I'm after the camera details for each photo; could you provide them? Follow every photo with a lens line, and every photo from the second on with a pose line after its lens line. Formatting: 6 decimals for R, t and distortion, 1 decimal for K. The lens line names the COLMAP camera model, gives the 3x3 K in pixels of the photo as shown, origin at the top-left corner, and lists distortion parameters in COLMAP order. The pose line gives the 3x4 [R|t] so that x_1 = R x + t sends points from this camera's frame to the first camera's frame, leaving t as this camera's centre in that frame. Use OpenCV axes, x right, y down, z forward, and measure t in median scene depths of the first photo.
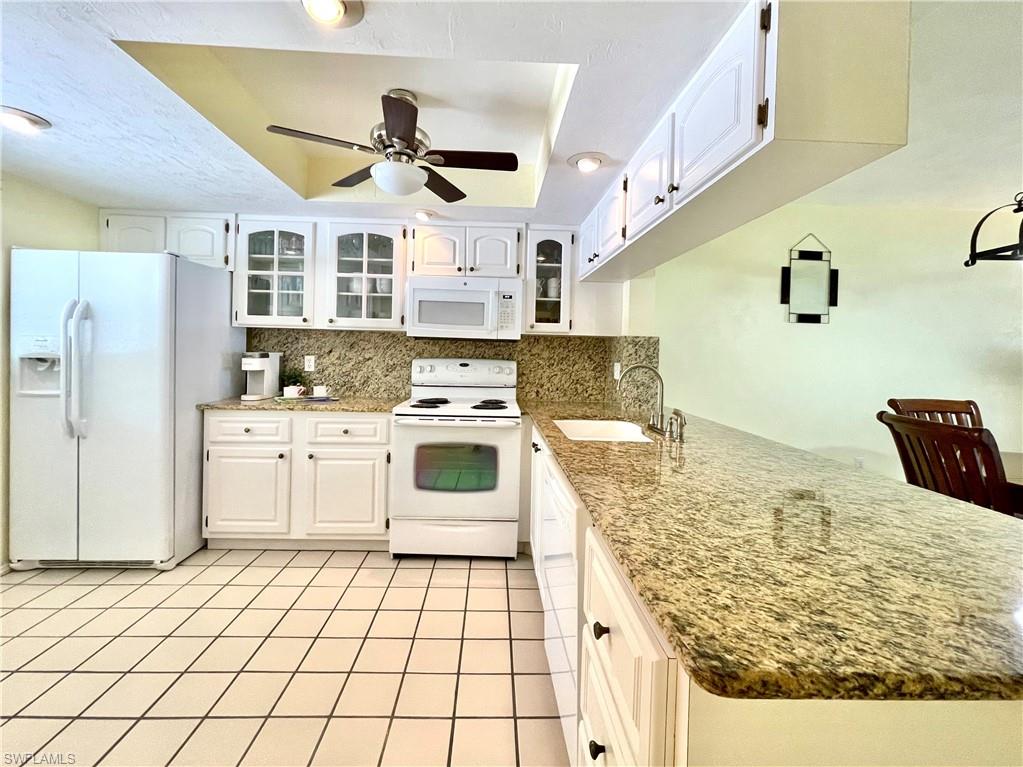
lens RADIAL K [[457.6, 0, 479.5], [0, 457.6, 349.7], [0, 0, 1]] dist [0.002008, 0.000752]
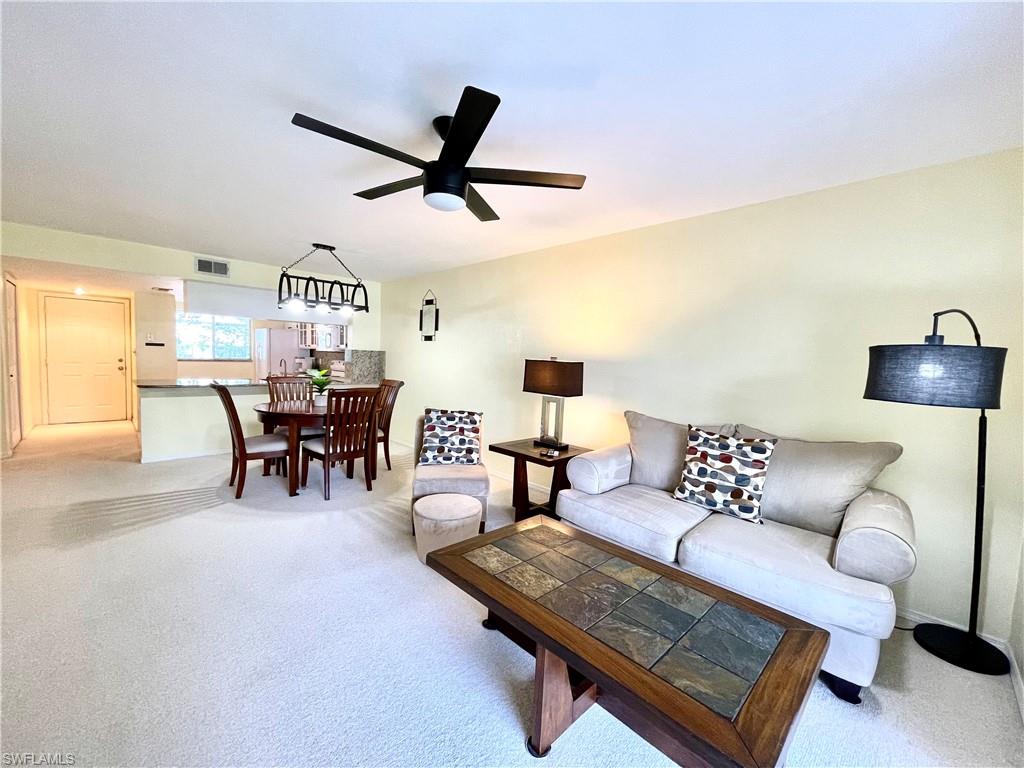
lens RADIAL K [[406.6, 0, 512.0], [0, 406.6, 384.0], [0, 0, 1]] dist [0.001966, 0.000211]
pose [[0.684636, 0.046101, -0.727426, 2.367255], [-0.017480, 0.998749, 0.046844, 0.032759], [0.728676, -0.019356, 0.684585, 0.177081]]
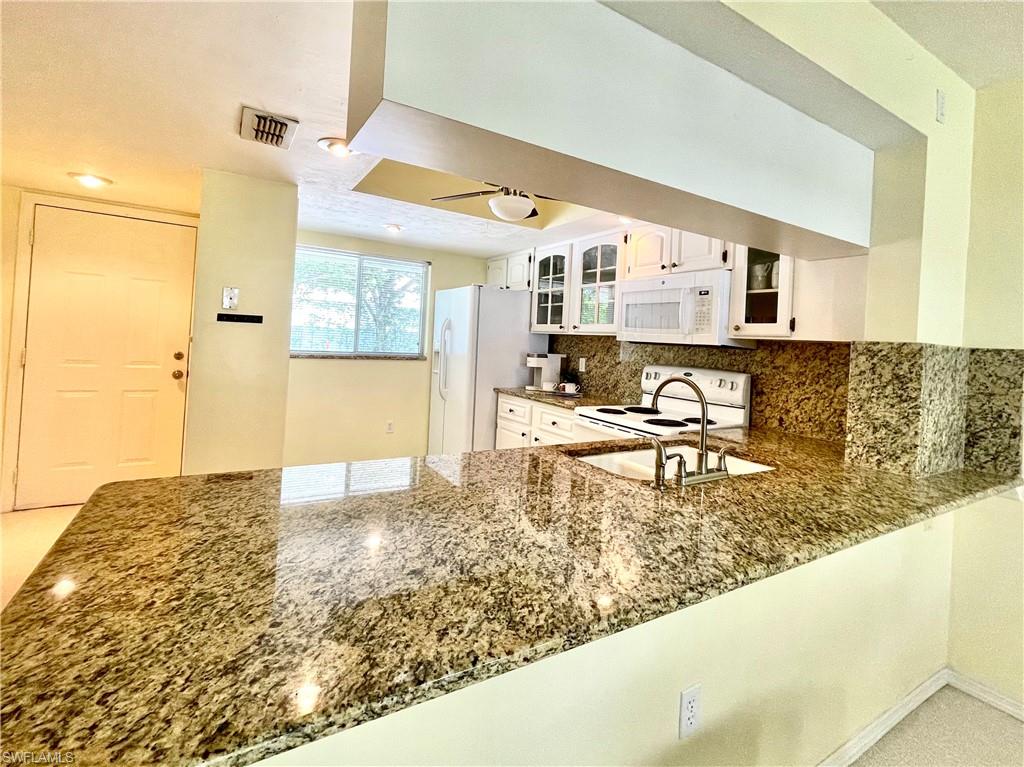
lens RADIAL K [[477.3, 0, 513.9], [0, 477.3, 334.5], [0, 0, 1]] dist [-0.001279, -0.000304]
pose [[0.488388, -0.008911, -0.872581, 0.630979], [-0.038685, 0.998744, -0.031852, -0.001049], [0.871769, 0.049312, 0.487429, 0.286511]]
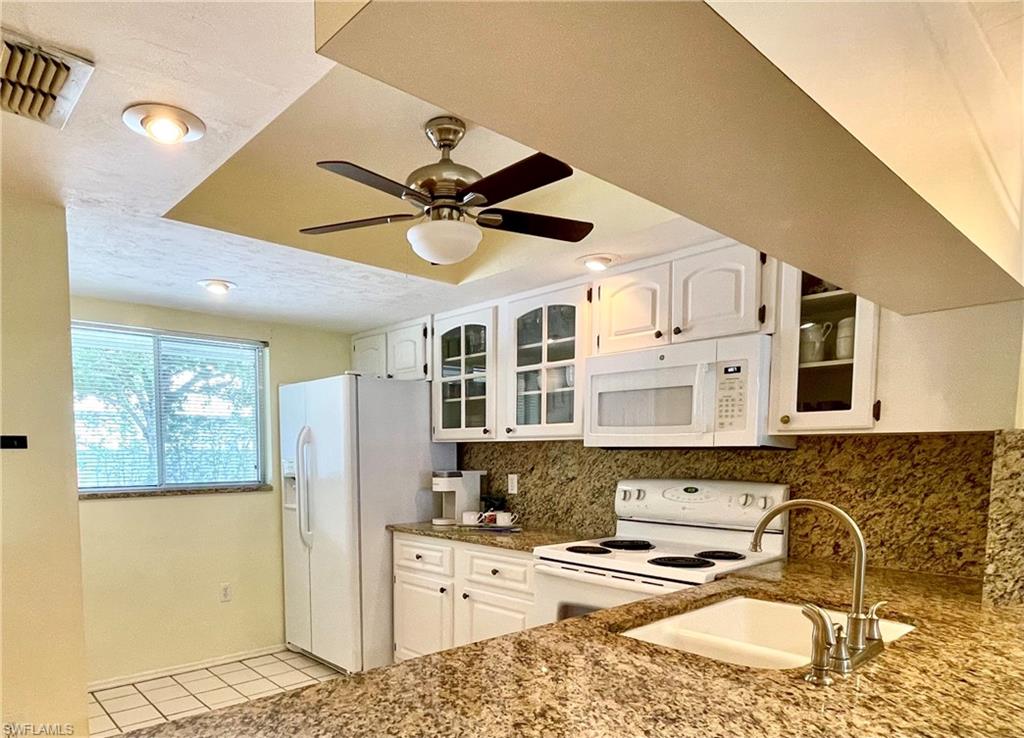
lens RADIAL K [[626.9, 0, 433.4], [0, 626.9, 502.1], [0, 0, 1]] dist [-0.000651, 0.000454]
pose [[0.616148, 0.036829, -0.786769, 0.437582], [0.016635, 0.998075, 0.059747, -0.006712], [0.787455, -0.049901, 0.614349, 0.232422]]
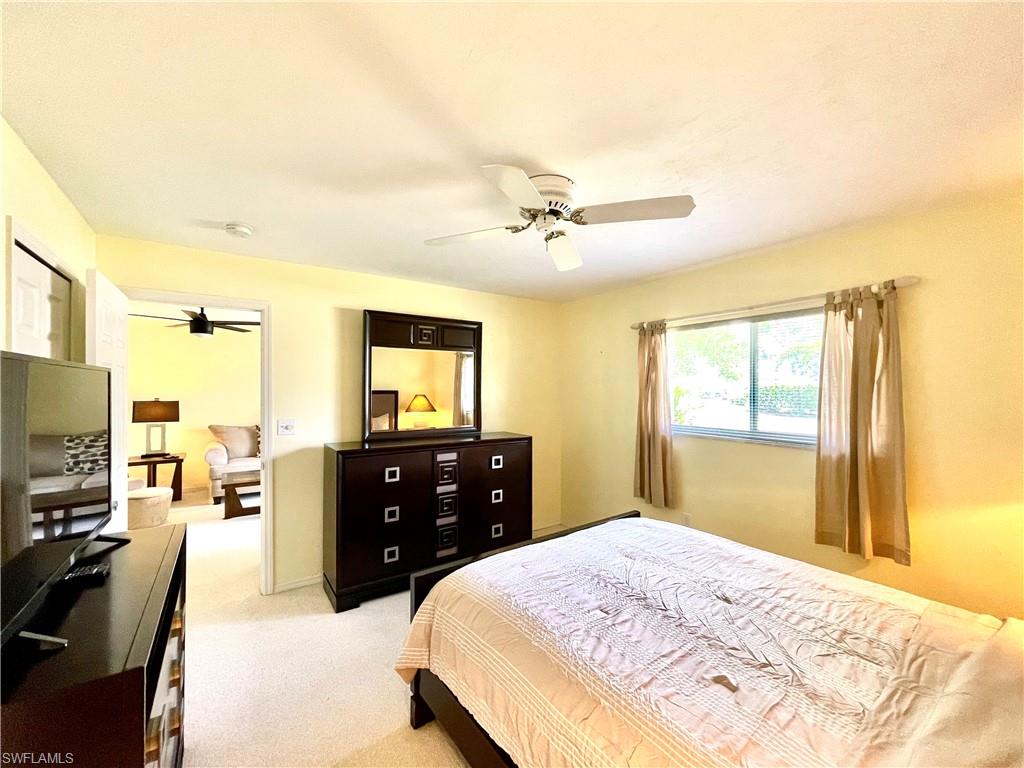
lens RADIAL K [[414.2, 0, 504.1], [0, 414.2, 386.5], [0, 0, 1]] dist [0.000485, 0.000065]
pose [[0.845554, -0.023581, 0.533370, 1.953853], [0.020222, 0.999722, 0.012141, -0.032174], [-0.533508, 0.000519, 0.845795, -1.247699]]
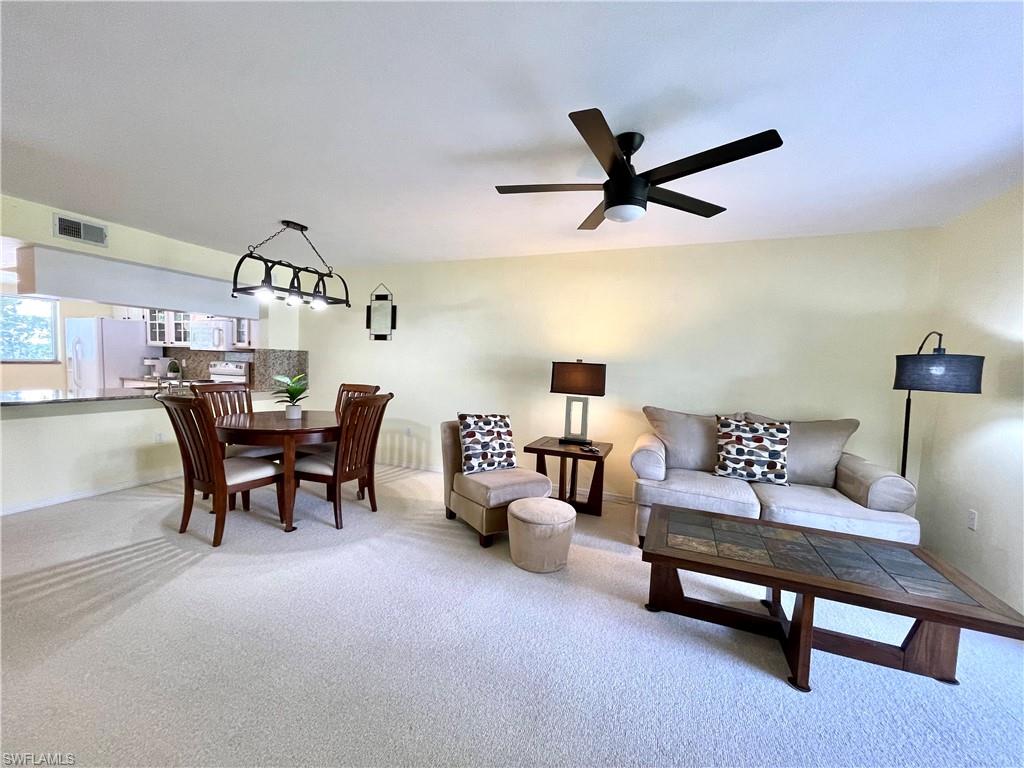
lens RADIAL K [[406.6, 0, 512.0], [0, 406.6, 384.0], [0, 0, 1]] dist [0.001966, 0.000211]
pose [[0.916233, 0.026995, -0.399736, 1.937479], [-0.009498, 0.998911, 0.045687, 0.028900], [0.400534, -0.038063, 0.915491, -0.139948]]
